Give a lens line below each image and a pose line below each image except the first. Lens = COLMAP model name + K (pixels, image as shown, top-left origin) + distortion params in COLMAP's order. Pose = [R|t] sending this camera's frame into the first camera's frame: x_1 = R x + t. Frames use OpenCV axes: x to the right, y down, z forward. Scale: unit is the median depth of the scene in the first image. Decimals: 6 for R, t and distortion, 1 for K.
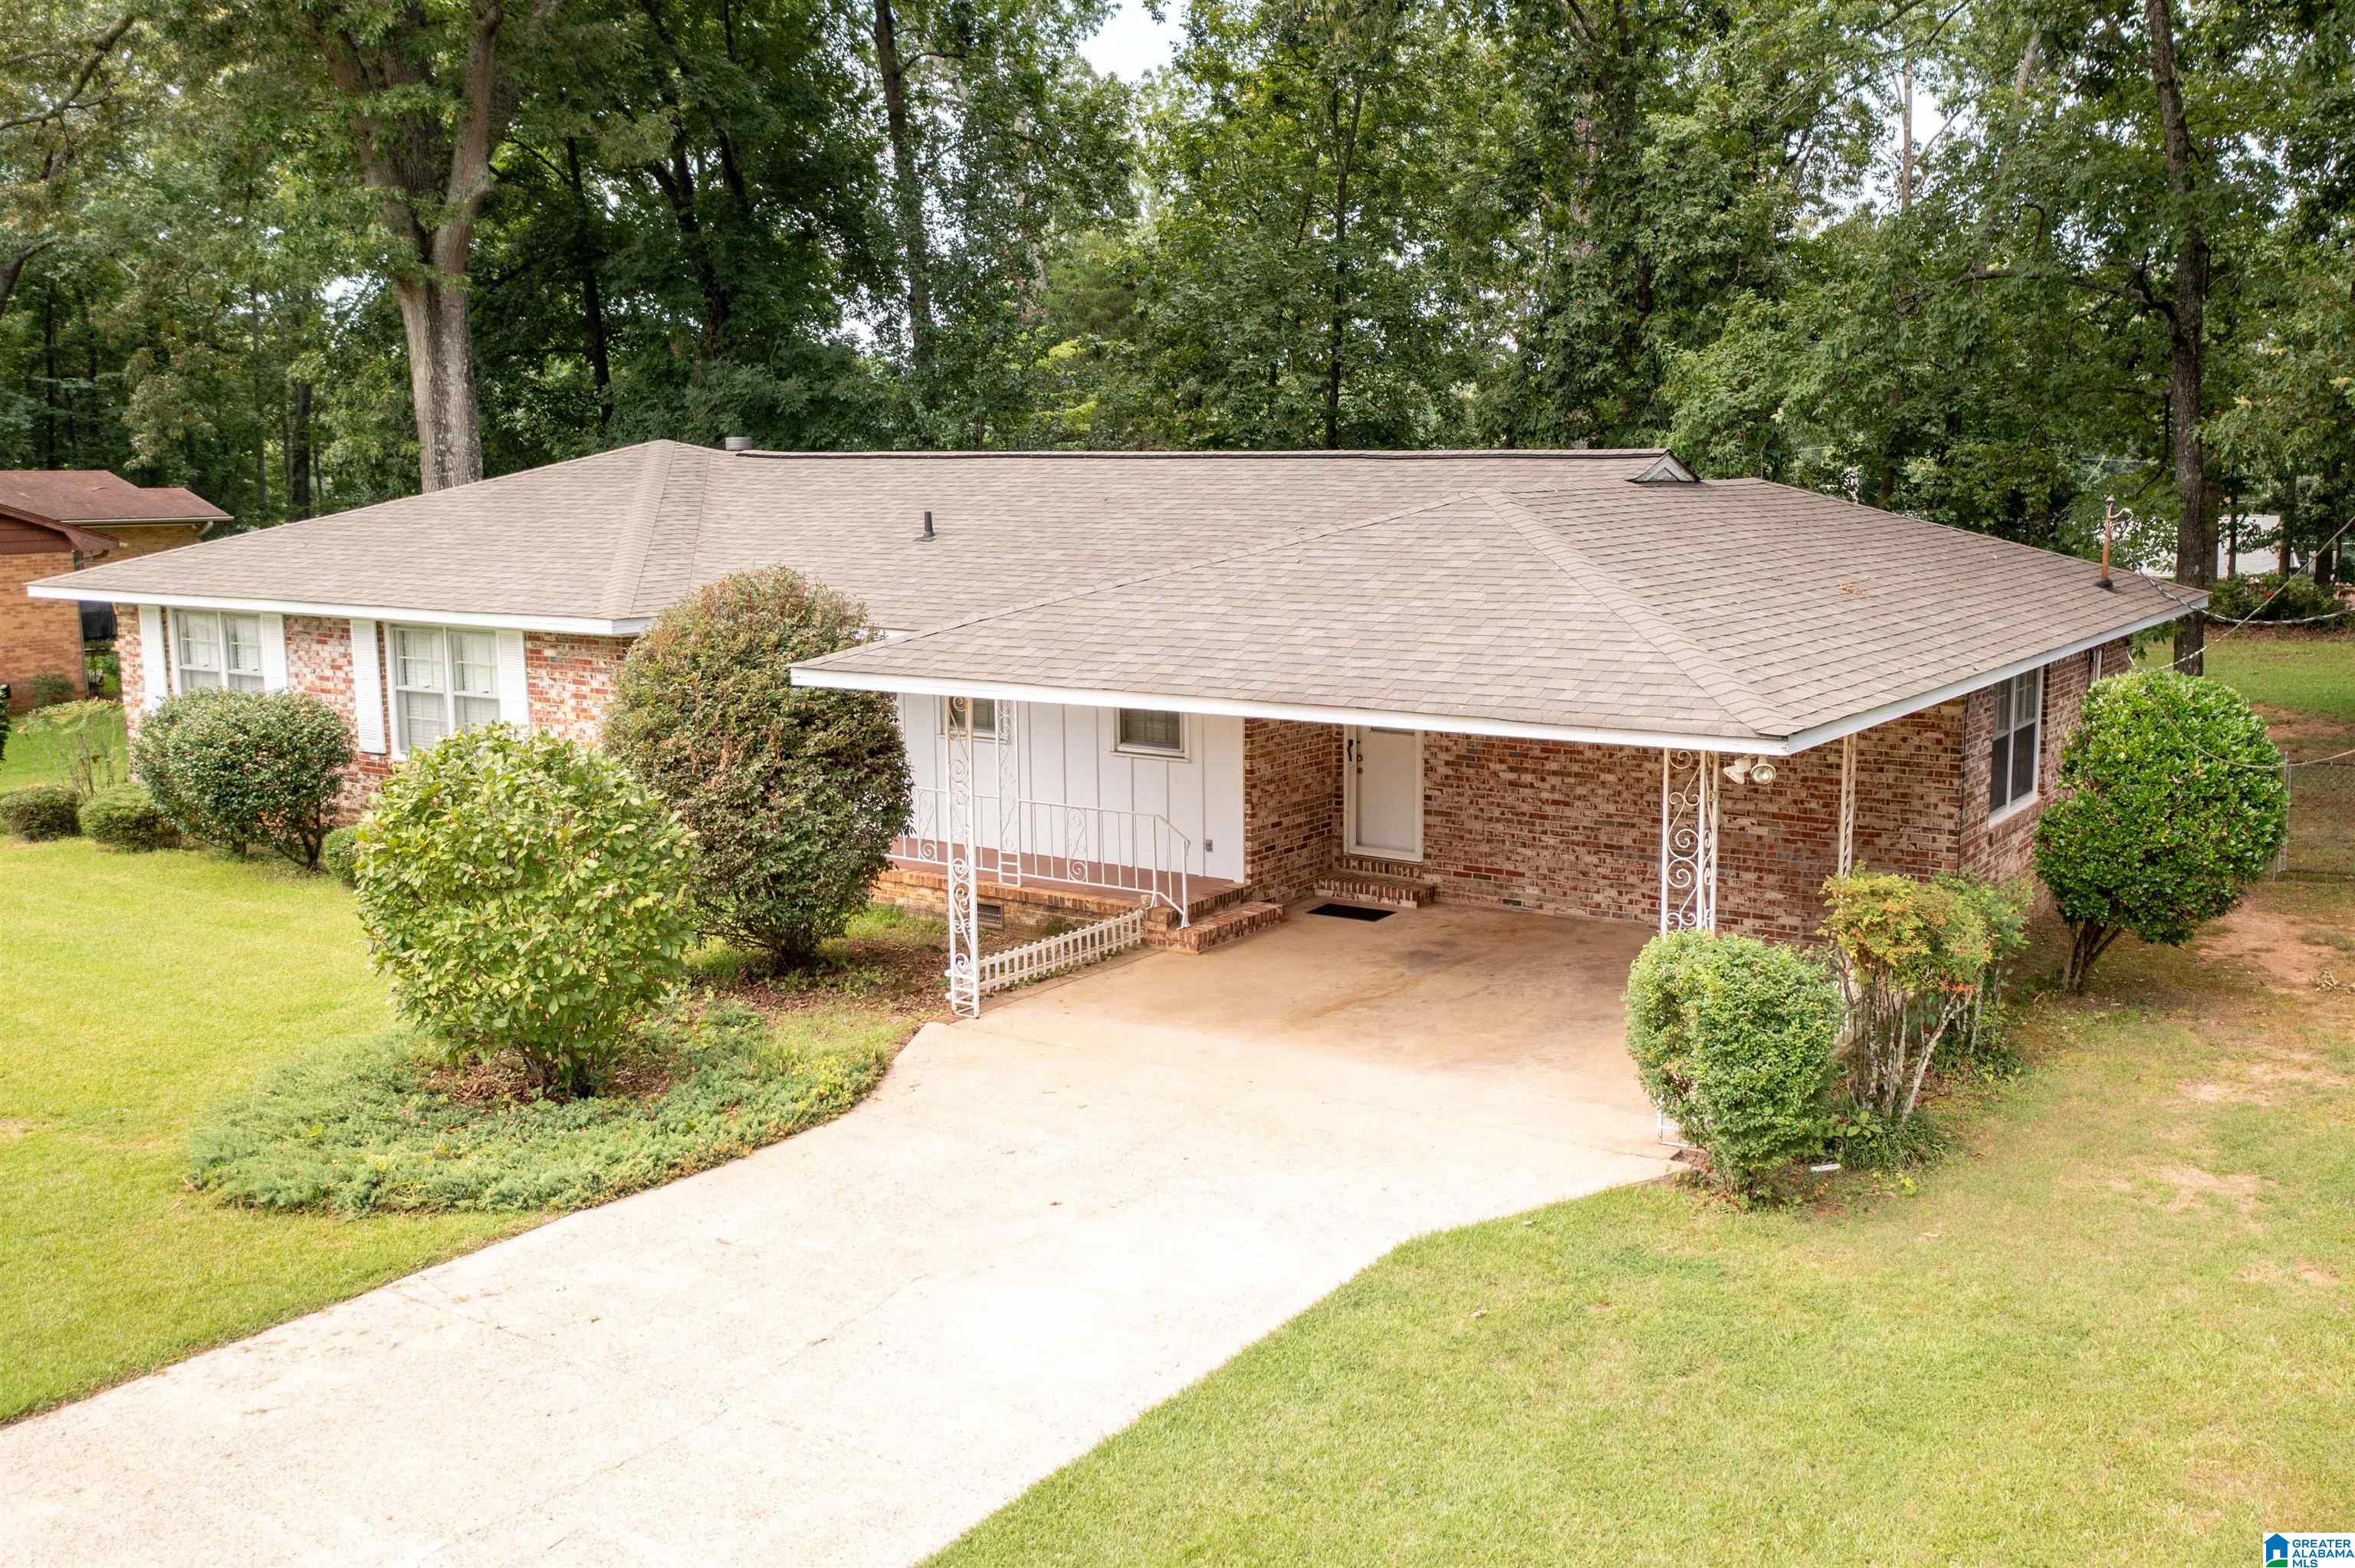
lens RADIAL K [[2132.5, 0, 1184.6], [0, 2132.5, 783.5], [0, 0, 1]] dist [-0.010997, -0.007229]
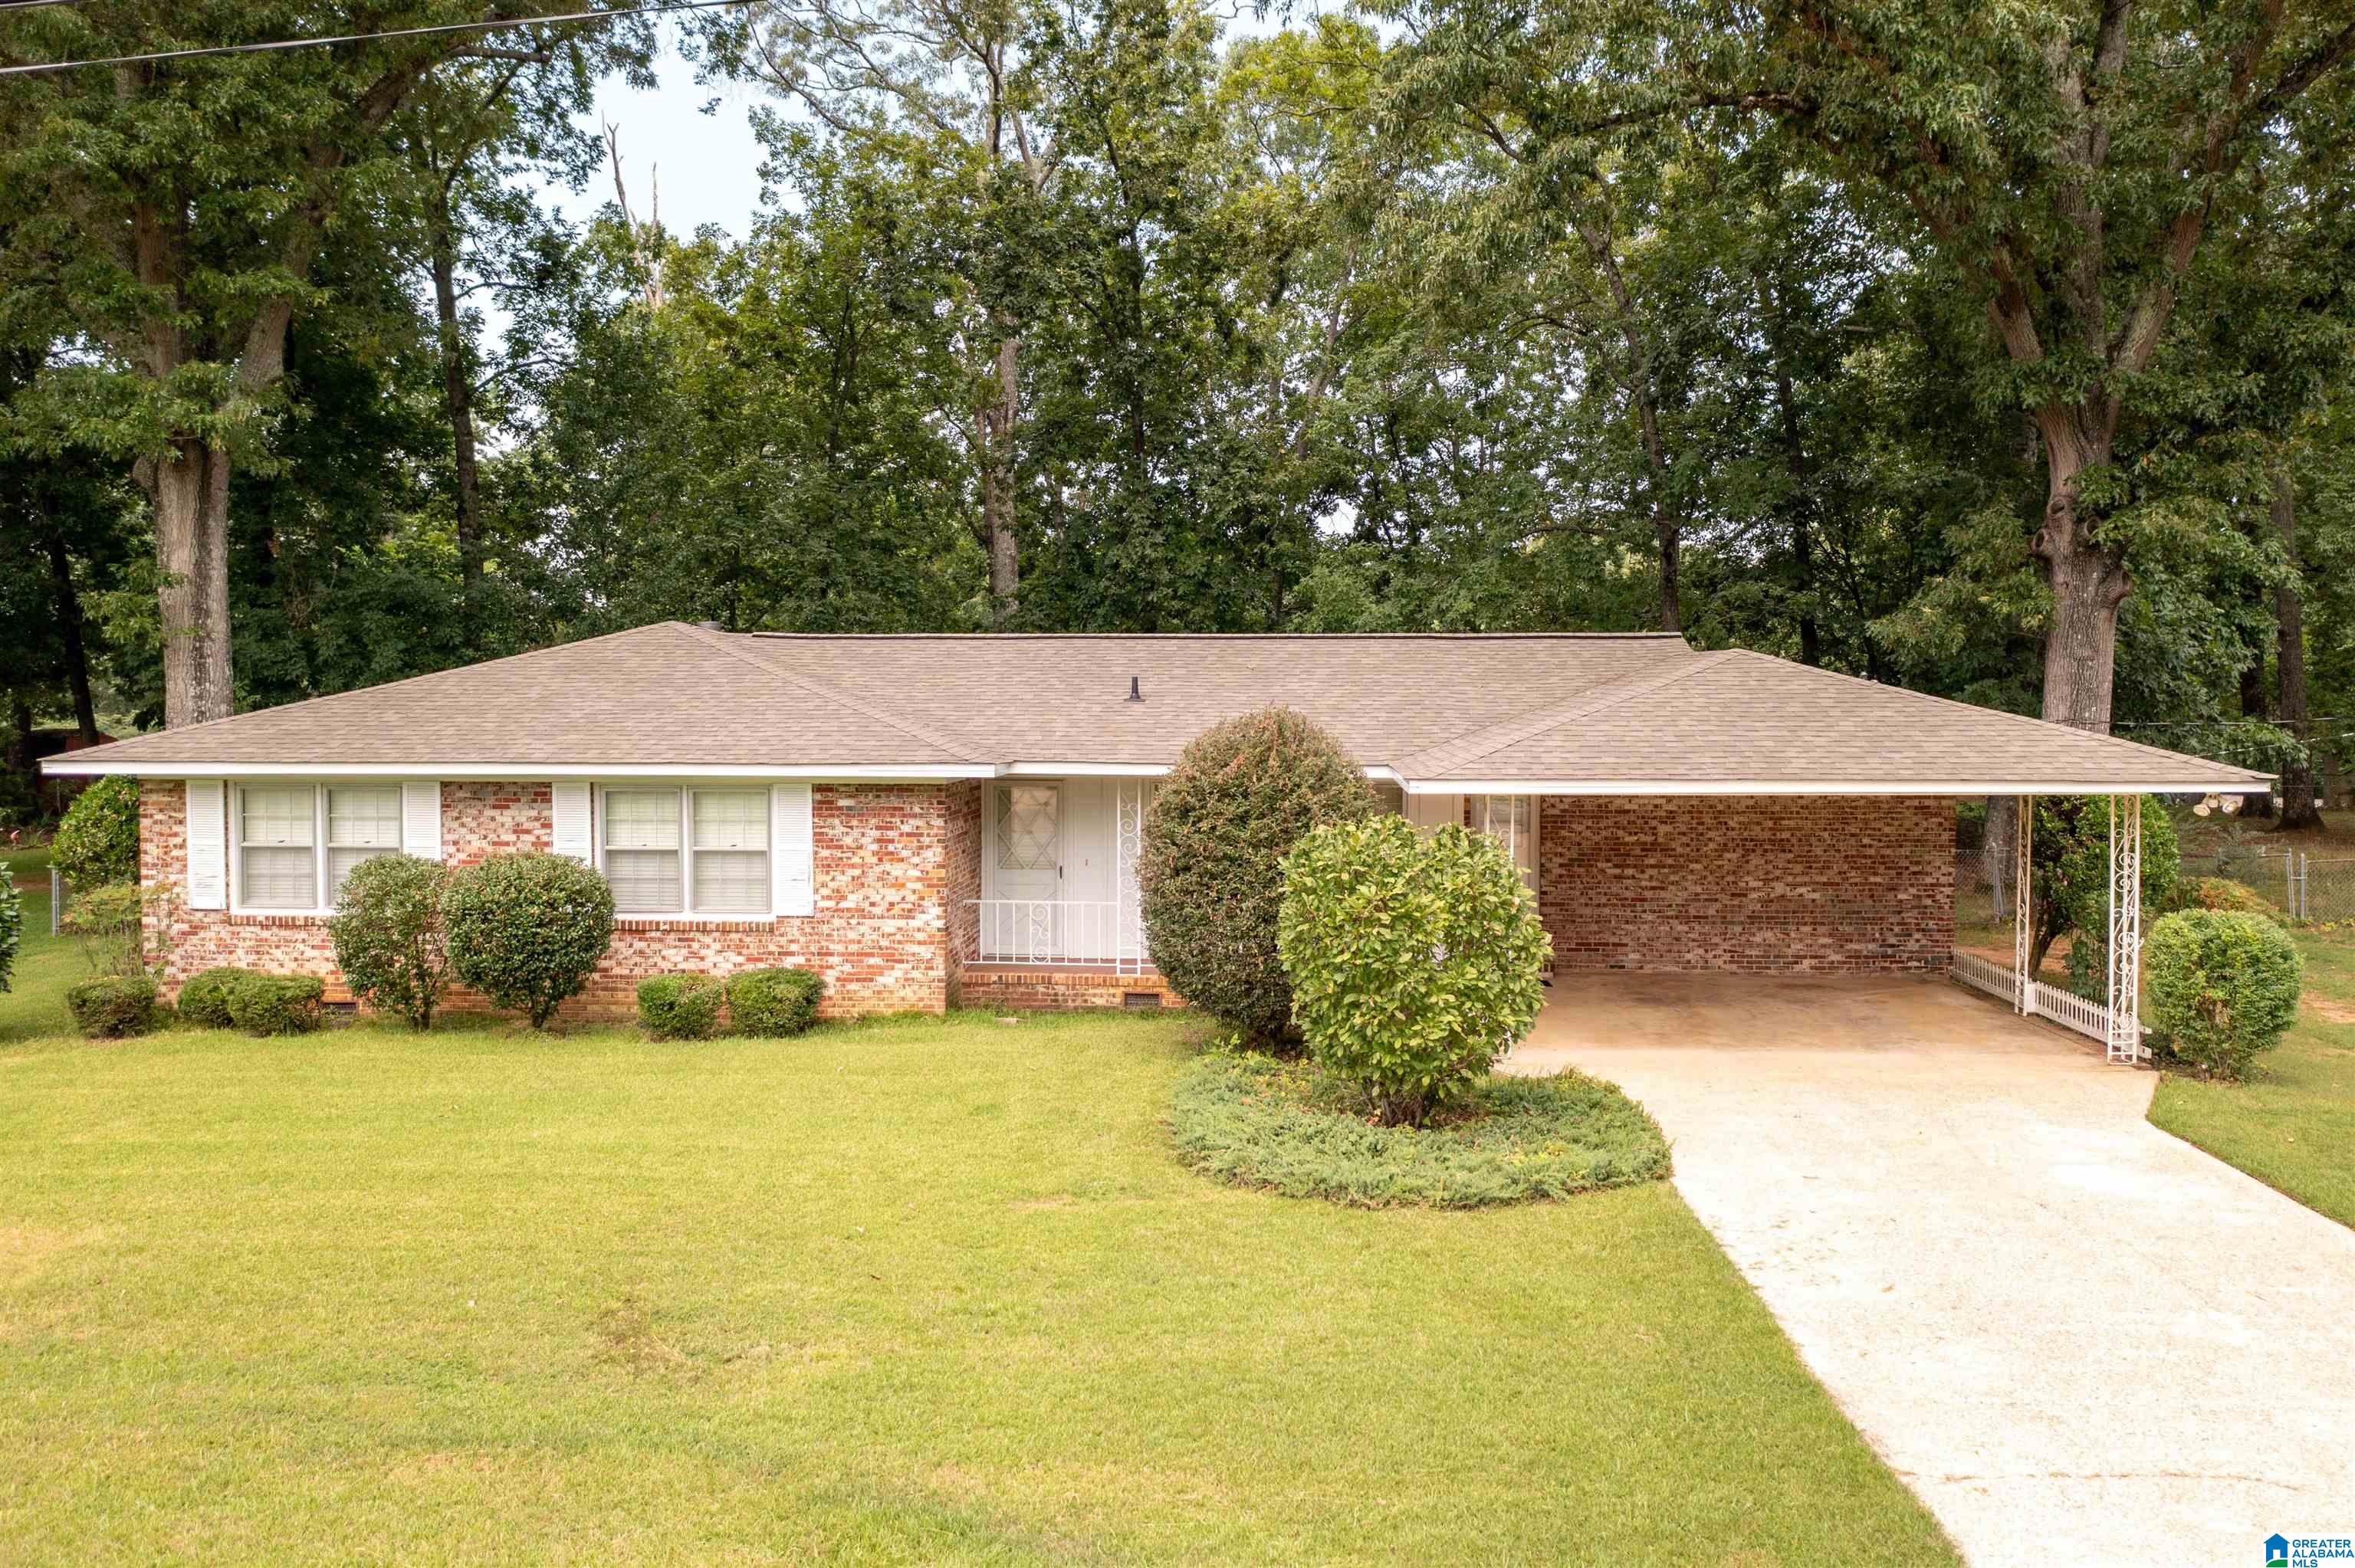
lens RADIAL K [[1945.2, 0, 1173.4], [0, 1945.2, 784.0], [0, 0, 1]] dist [-0.001263, -0.002668]
pose [[0.871031, -0.018658, 0.490874, -0.640334], [0.071652, 0.993417, -0.089384, 0.029224], [-0.485974, 0.113028, 0.866633, 0.067692]]
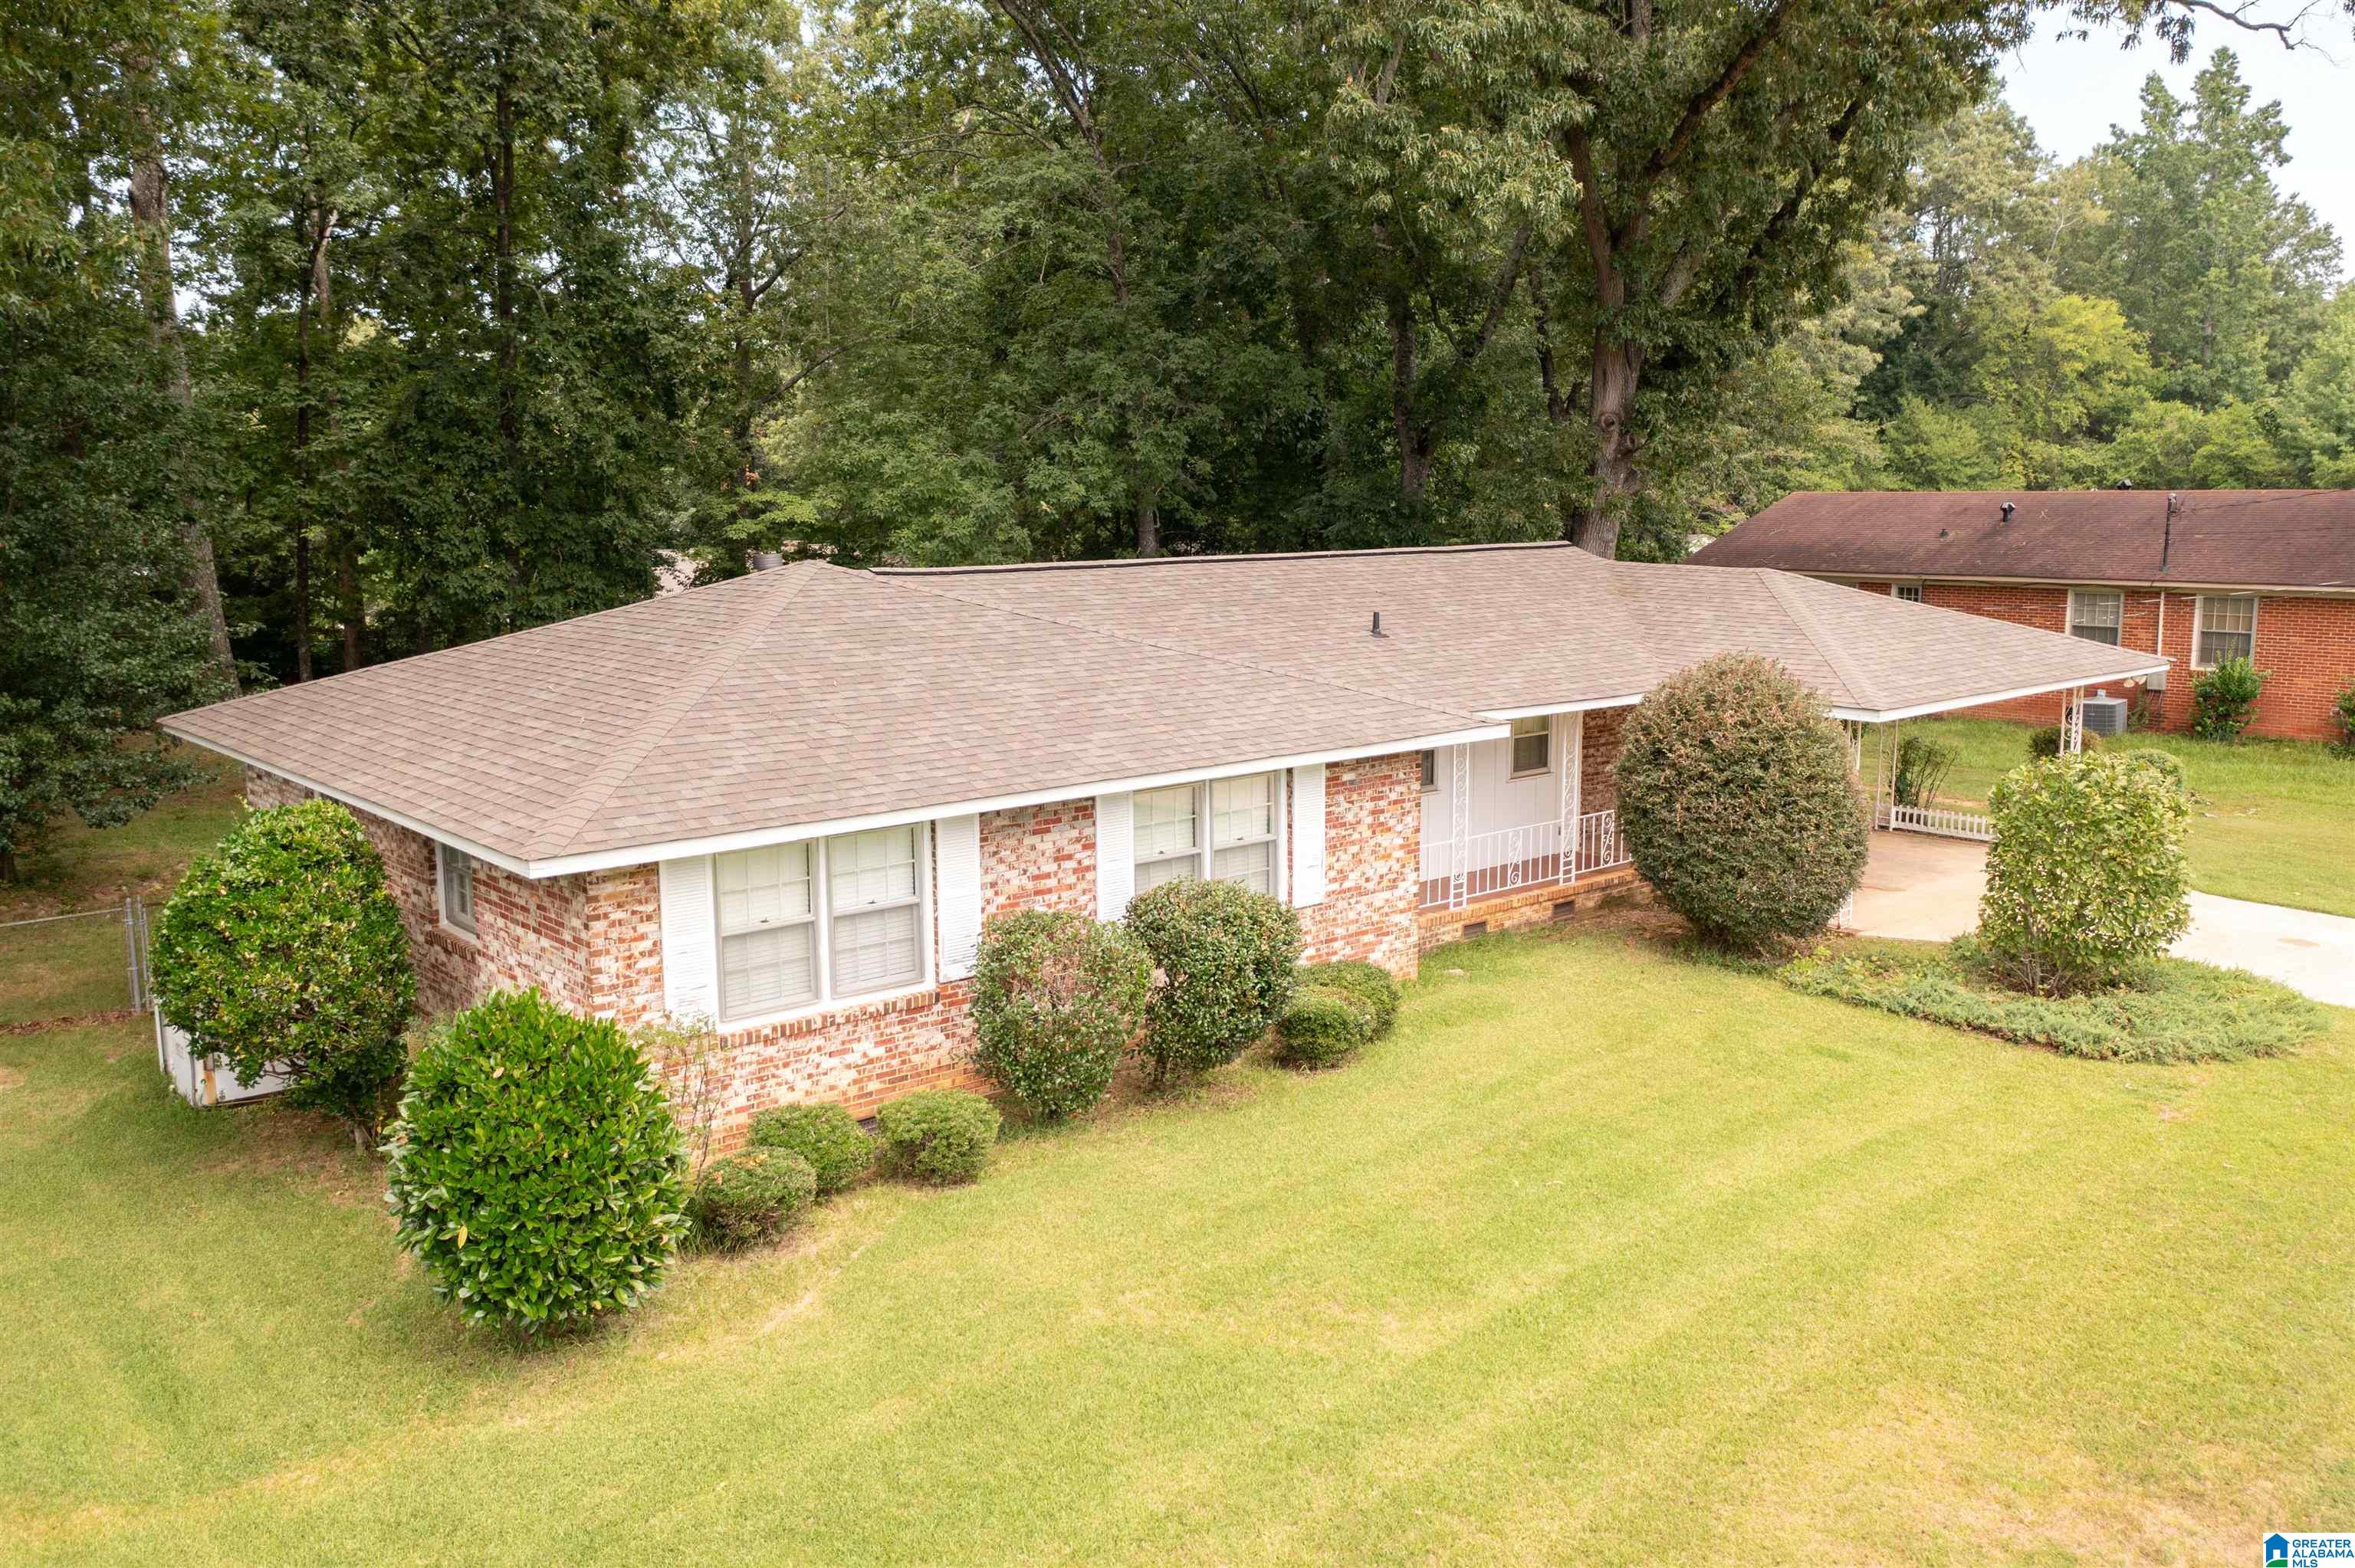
lens RADIAL K [[1945.2, 0, 1173.8], [0, 1945.2, 779.6], [0, 0, 1]] dist [-0.001263, -0.002668]
pose [[0.249809, -0.150602, 0.956512, -1.201307], [0.152766, 0.981589, 0.114653, -0.178525], [-0.956168, 0.117481, 0.268217, 0.839442]]
